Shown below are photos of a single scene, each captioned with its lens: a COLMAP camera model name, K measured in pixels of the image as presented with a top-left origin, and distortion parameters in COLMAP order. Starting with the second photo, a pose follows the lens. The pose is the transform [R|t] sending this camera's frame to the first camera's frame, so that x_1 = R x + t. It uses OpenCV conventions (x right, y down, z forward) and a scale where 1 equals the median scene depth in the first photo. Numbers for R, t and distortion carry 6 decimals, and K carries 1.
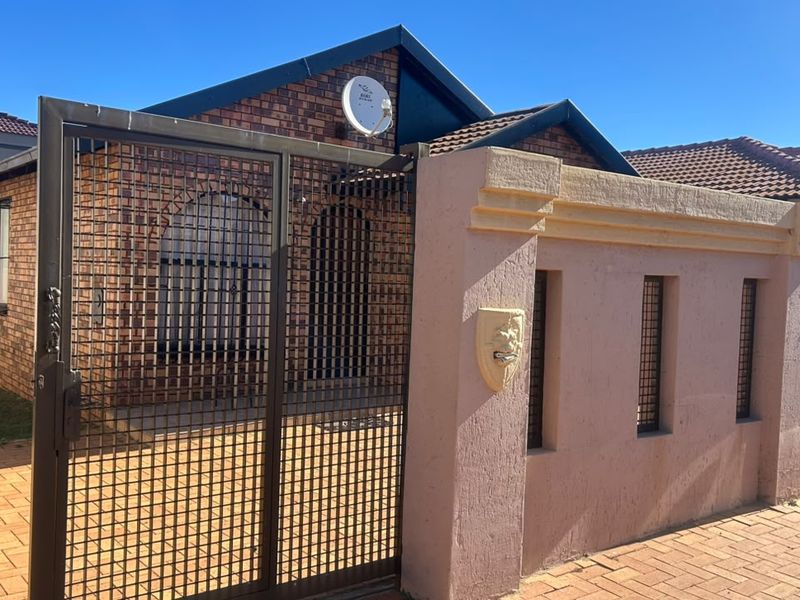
lens RADIAL K [[791.6, 0, 400.0], [0, 791.6, 300.0], [0, 0, 1]] dist [0.048891, -0.002610]
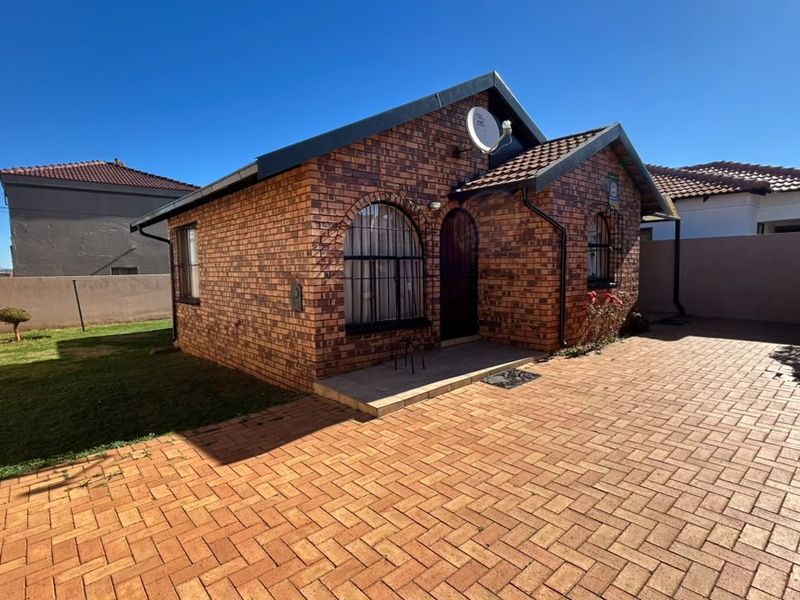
lens RADIAL K [[428.3, 0, 399.7], [0, 428.3, 296.4], [0, 0, 1]] dist [-0.002554, 0.000442]
pose [[0.996466, -0.064501, 0.053811, -0.218898], [0.062089, 0.997040, 0.045339, -0.011845], [-0.056576, -0.041838, 0.997521, 0.278821]]
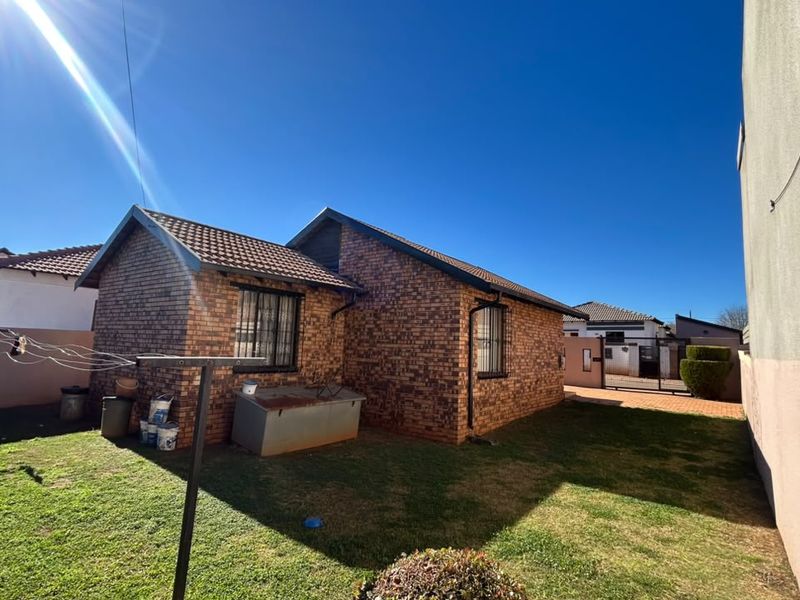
lens RADIAL K [[428.3, 0, 399.7], [0, 428.3, 296.4], [0, 0, 1]] dist [-0.002554, 0.000442]
pose [[-0.270363, 0.068035, 0.960352, -1.565170], [-0.016478, 0.997027, -0.075272, -0.092563], [-0.962617, -0.036176, -0.268438, 1.767787]]
